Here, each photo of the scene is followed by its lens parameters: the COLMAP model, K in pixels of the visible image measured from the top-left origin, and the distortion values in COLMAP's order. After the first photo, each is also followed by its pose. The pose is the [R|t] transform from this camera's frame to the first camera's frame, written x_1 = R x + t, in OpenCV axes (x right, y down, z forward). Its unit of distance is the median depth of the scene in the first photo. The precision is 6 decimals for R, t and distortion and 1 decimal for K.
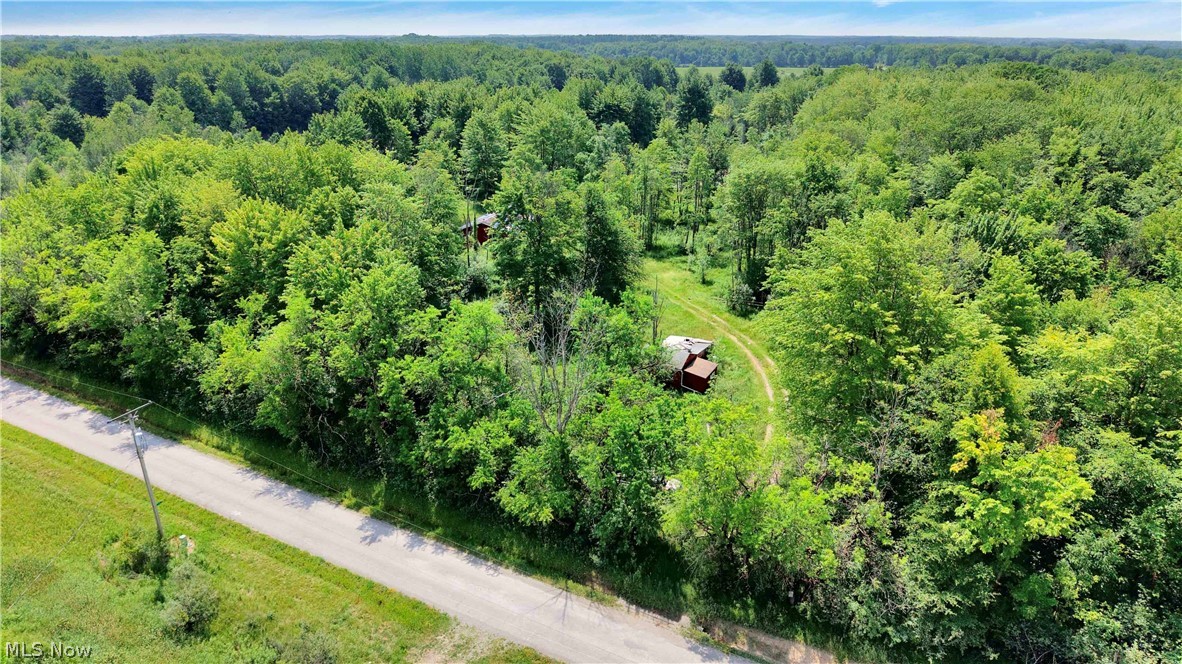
lens RADIAL K [[822.0, 0, 594.9], [0, 822.0, 330.1], [0, 0, 1]] dist [-0.002420, -0.002153]
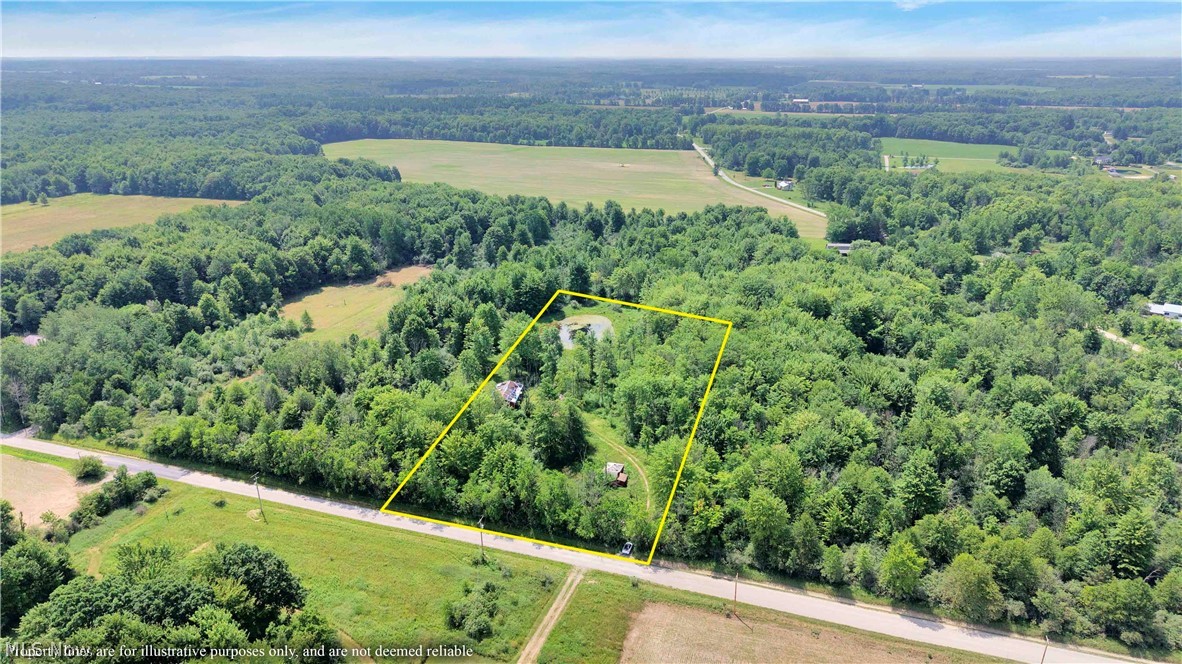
lens RADIAL K [[817.6, 0, 584.4], [0, 817.6, 330.9], [0, 0, 1]] dist [0.030896, -0.073606]
pose [[0.982868, -0.072964, 0.169254, -0.603142], [0.073402, 0.997296, 0.003672, -0.652378], [-0.169064, 0.008814, 0.985566, -2.424337]]
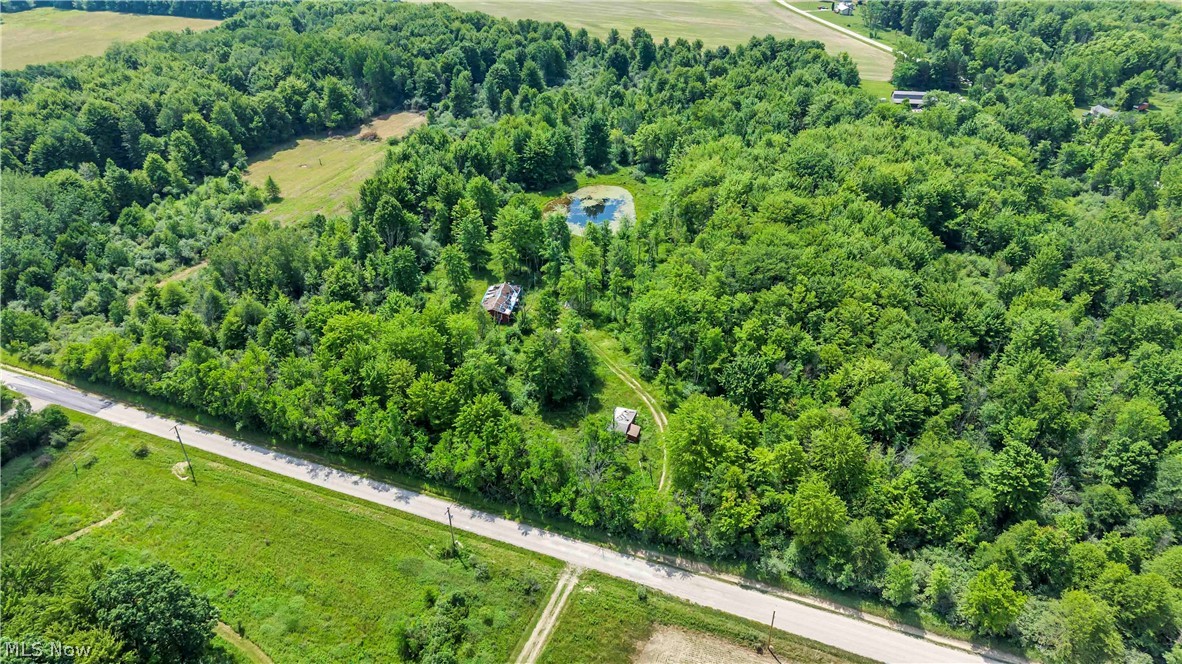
lens RADIAL K [[819.6, 0, 586.9], [0, 819.6, 334.0], [0, 0, 1]] dist [0.000854, -0.005109]
pose [[0.988726, -0.086129, 0.122483, -0.348850], [0.057037, 0.972974, 0.223759, -1.001112], [-0.138445, -0.214250, 0.966918, -1.539397]]
